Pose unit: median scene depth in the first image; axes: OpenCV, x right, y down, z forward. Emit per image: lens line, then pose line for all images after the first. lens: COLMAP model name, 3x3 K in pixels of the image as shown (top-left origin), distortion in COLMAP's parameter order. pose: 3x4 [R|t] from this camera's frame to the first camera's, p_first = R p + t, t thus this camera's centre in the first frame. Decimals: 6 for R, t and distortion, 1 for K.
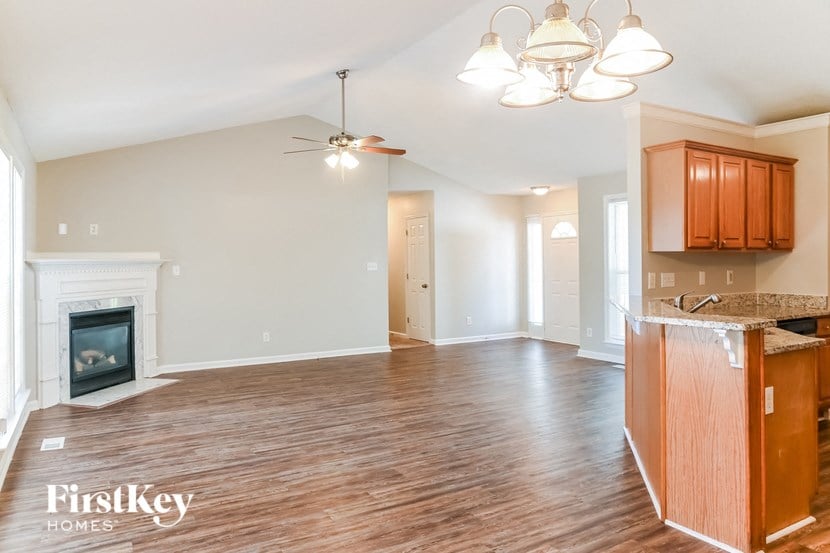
lens RADIAL K [[587.8, 0, 411.9], [0, 587.8, 270.9], [0, 0, 1]] dist [-0.050125, 0.004834]
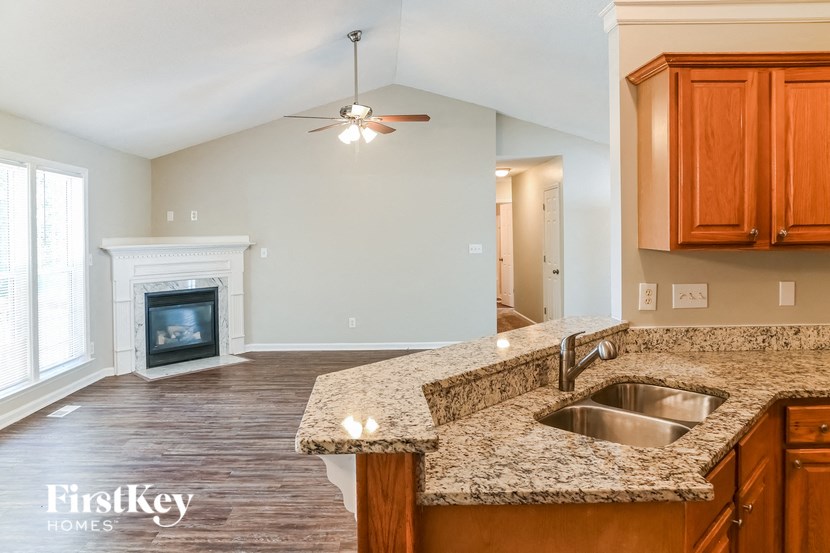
lens RADIAL K [[587.8, 0, 415.7], [0, 587.8, 247.4], [0, 0, 1]] dist [-0.050125, 0.004834]
pose [[0.851358, 0.012187, -0.524444, 0.439225], [-0.001628, 0.999787, 0.020589, -0.038758], [0.524583, -0.016674, 0.851196, 0.306332]]
